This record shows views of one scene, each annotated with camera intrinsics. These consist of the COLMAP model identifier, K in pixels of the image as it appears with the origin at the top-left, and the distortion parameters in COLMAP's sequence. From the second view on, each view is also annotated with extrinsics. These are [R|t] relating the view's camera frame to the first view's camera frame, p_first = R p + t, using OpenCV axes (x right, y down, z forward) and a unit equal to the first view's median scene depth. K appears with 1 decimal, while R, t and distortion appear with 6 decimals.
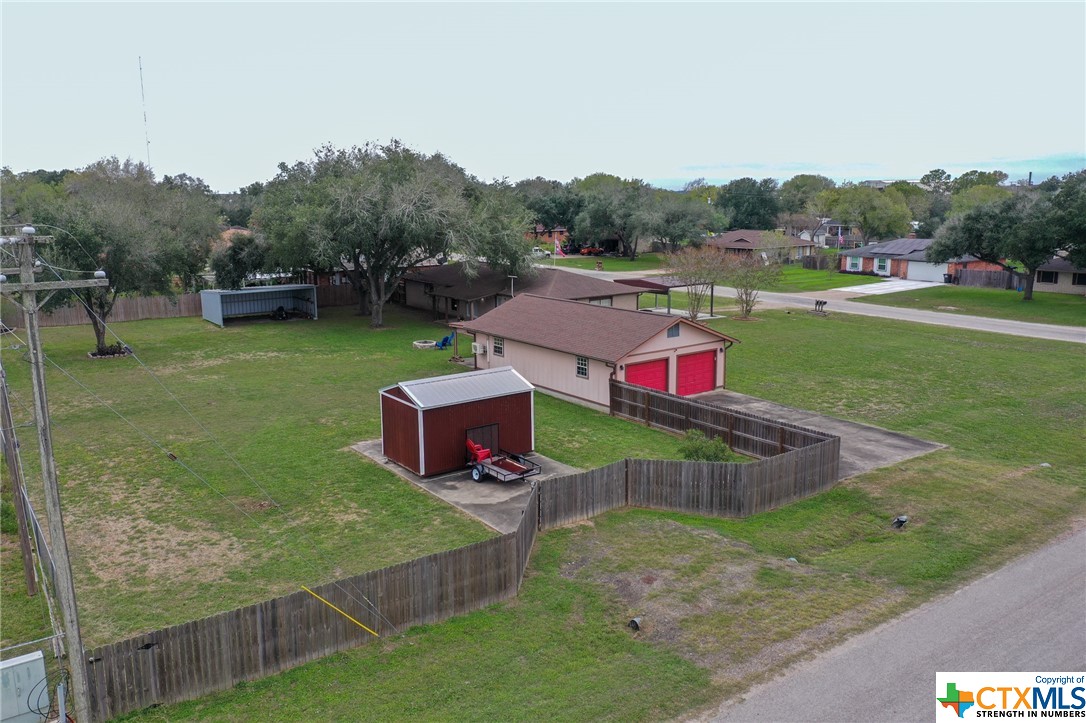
lens RADIAL K [[871.2, 0, 542.9], [0, 871.2, 356.1], [0, 0, 1]] dist [0.007059, 0.007065]
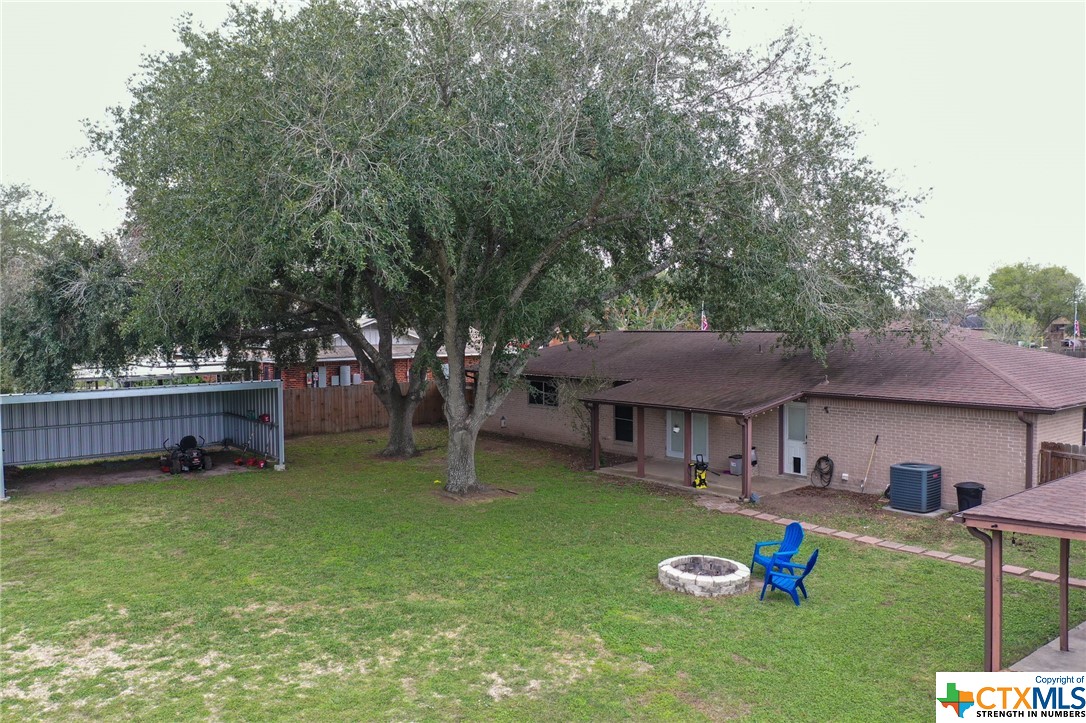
lens RADIAL K [[871.2, 0, 542.0], [0, 871.2, 368.8], [0, 0, 1]] dist [0.007059, 0.007065]
pose [[0.998652, -0.006580, 0.051486, -0.166028], [0.013077, 0.991830, -0.126893, -0.036179], [-0.050231, 0.127396, 0.990579, 0.613262]]
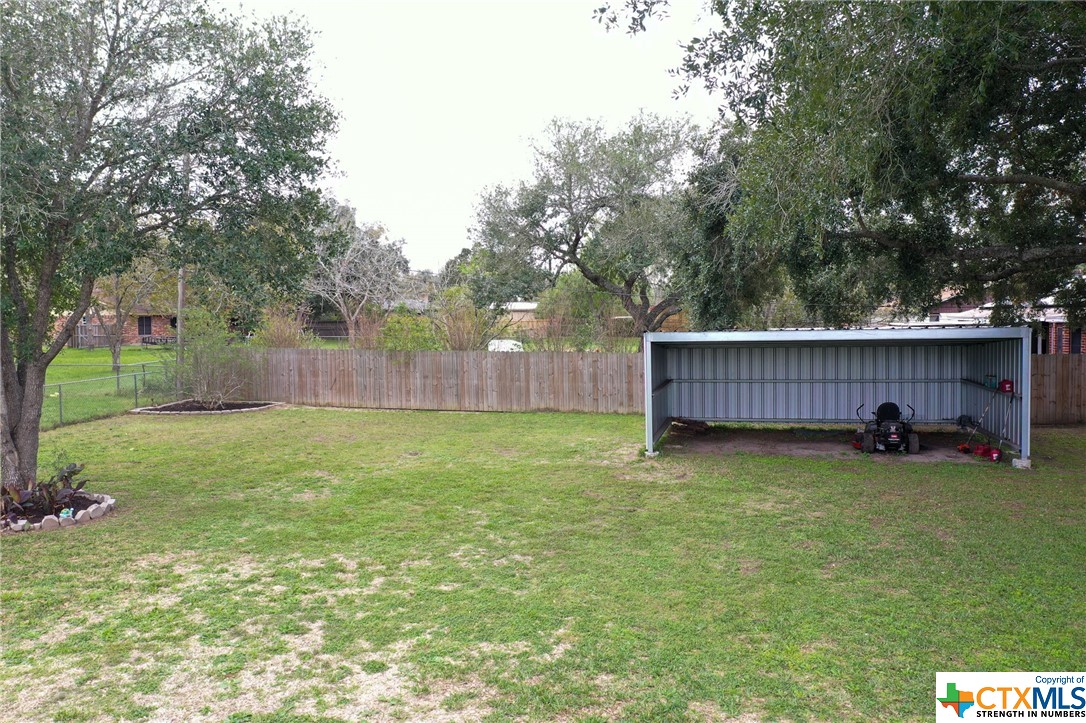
lens RADIAL K [[871.2, 0, 542.2], [0, 871.2, 360.6], [0, 0, 1]] dist [0.007059, 0.007065]
pose [[0.655990, 0.033500, -0.754026, -0.166917], [-0.130113, 0.989078, -0.069254, -0.037508], [0.743470, 0.143539, 0.653183, 0.745211]]
